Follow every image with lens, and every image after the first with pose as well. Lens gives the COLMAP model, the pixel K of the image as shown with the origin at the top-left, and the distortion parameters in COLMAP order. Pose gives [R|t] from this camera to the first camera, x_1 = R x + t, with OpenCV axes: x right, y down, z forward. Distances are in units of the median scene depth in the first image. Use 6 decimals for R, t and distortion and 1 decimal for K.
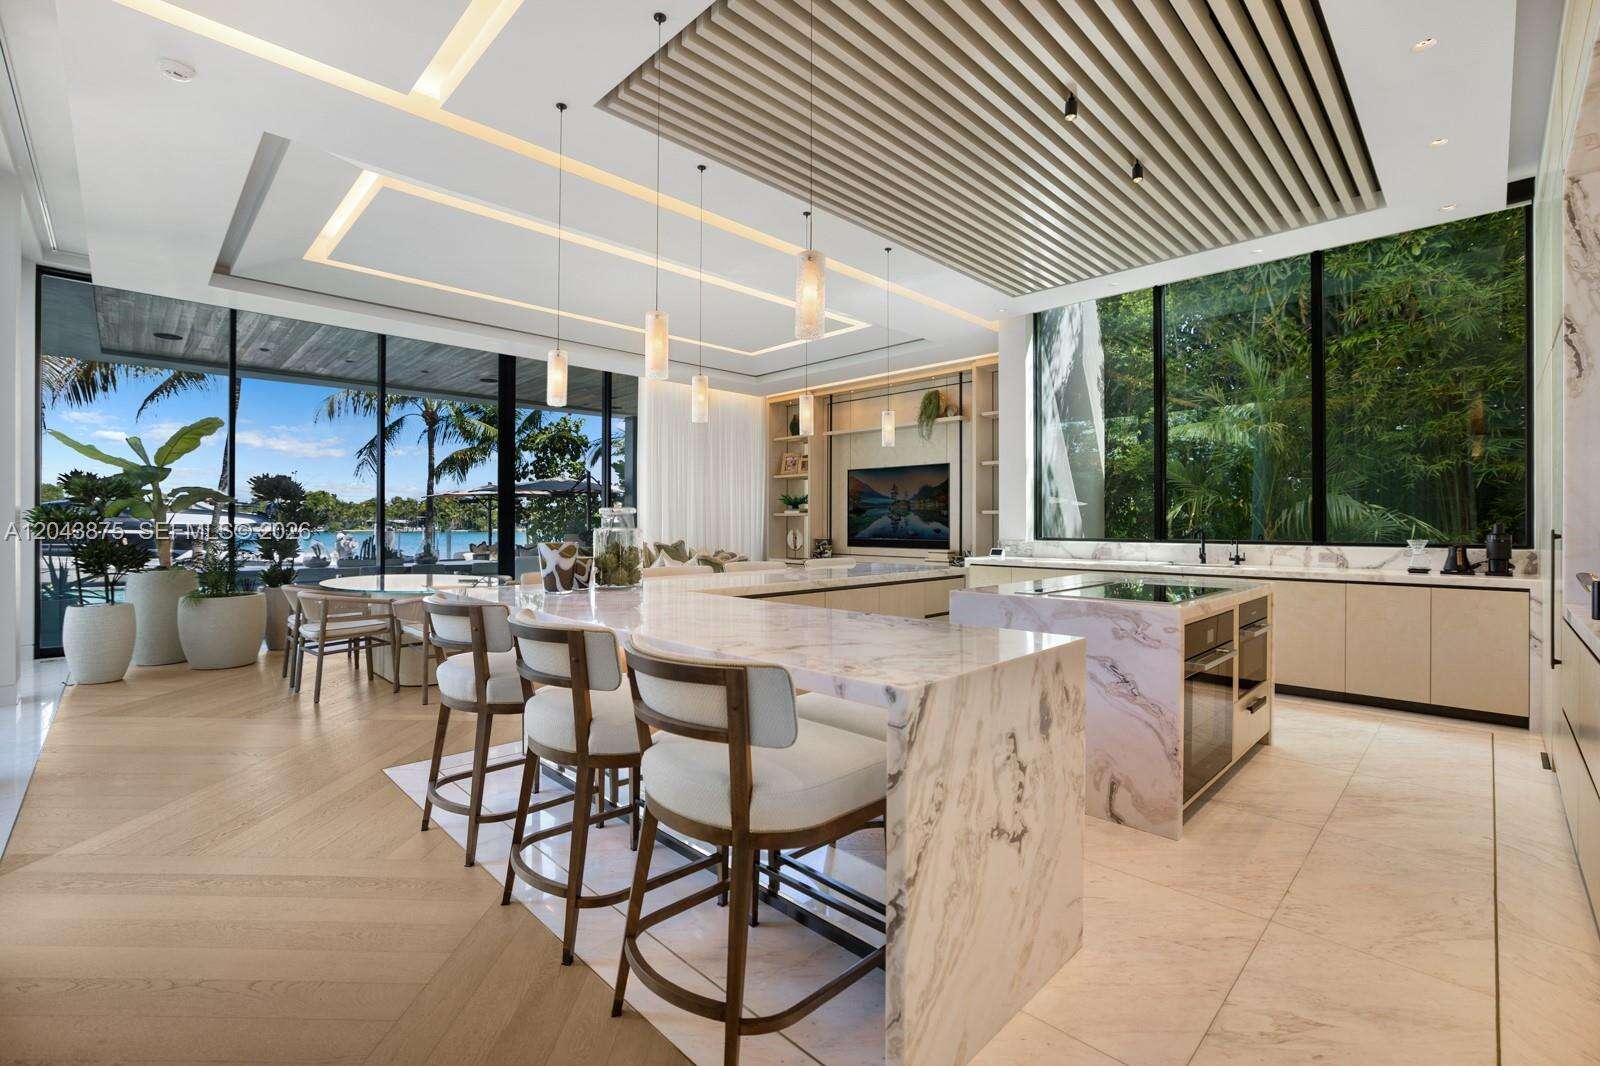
lens RADIAL K [[682.9, 0, 796.2], [0, 682.9, 527.7], [0, 0, 1]] dist [0.004610, -0.000073]
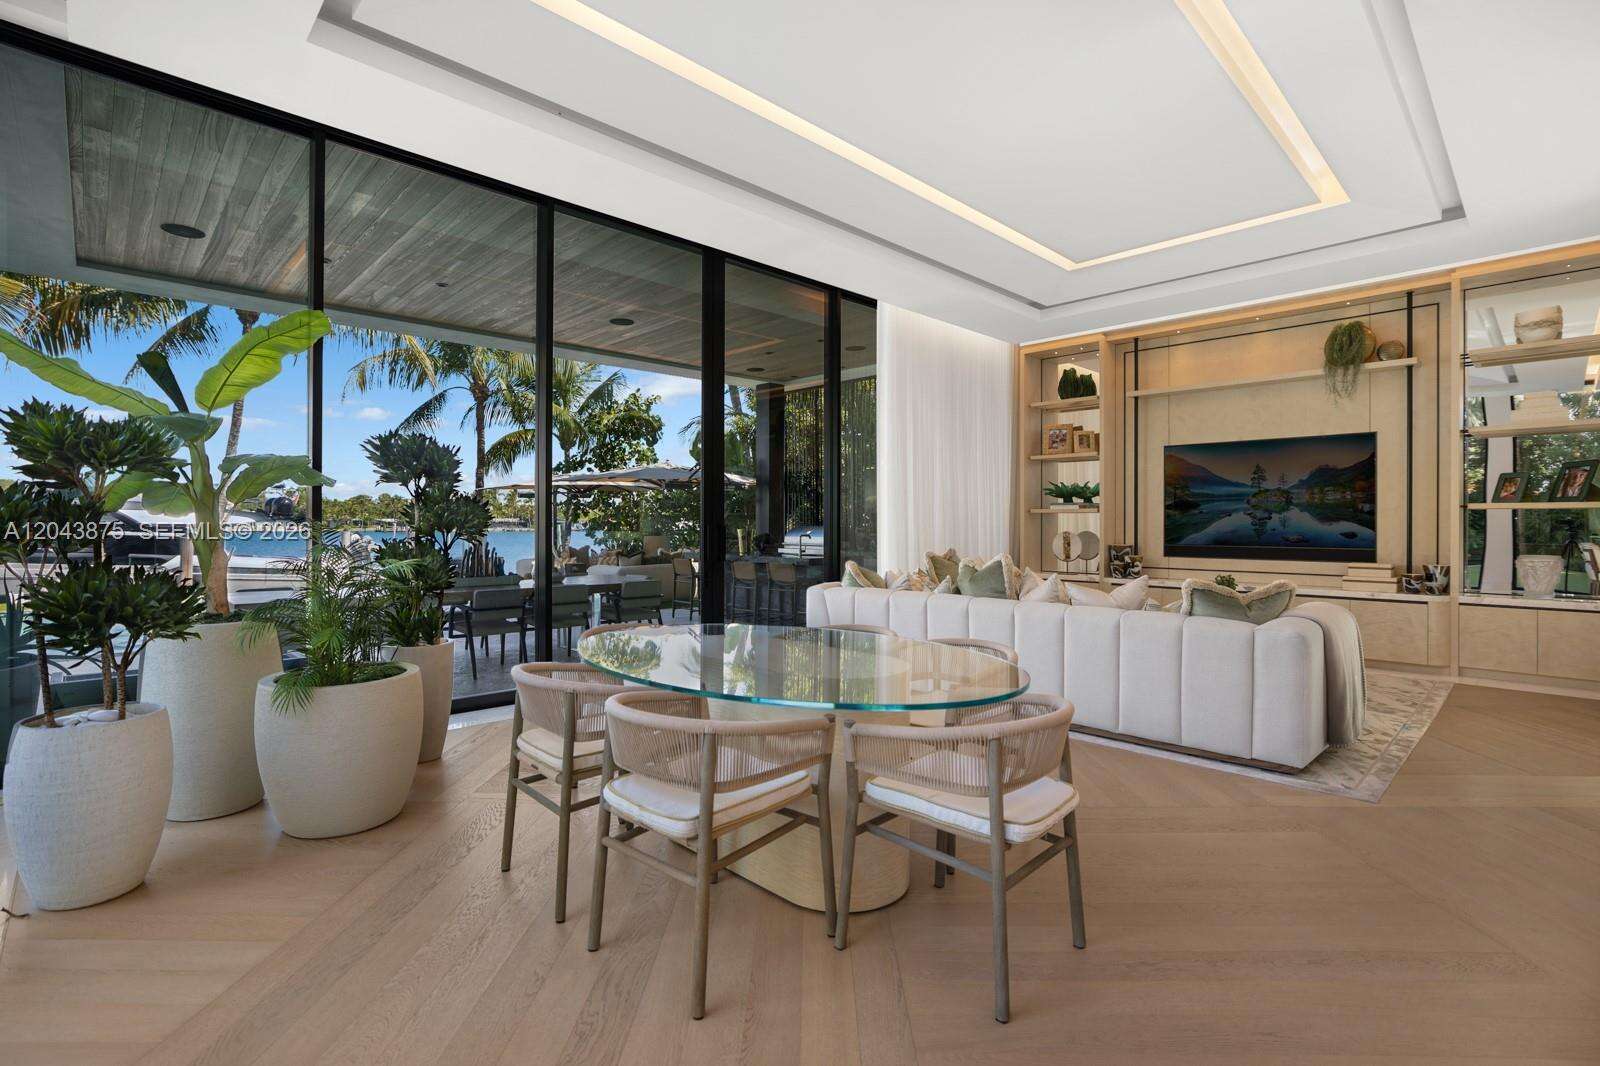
lens RADIAL K [[709.7, 0, 803.6], [0, 709.7, 527.5], [0, 0, 1]] dist [-0.004204, 0.000307]
pose [[0.999881, -0.000419, 0.015402, -0.313359], [0.000403, 0.999999, 0.000984, -0.003095], [-0.015403, -0.000978, 0.999881, 0.299361]]
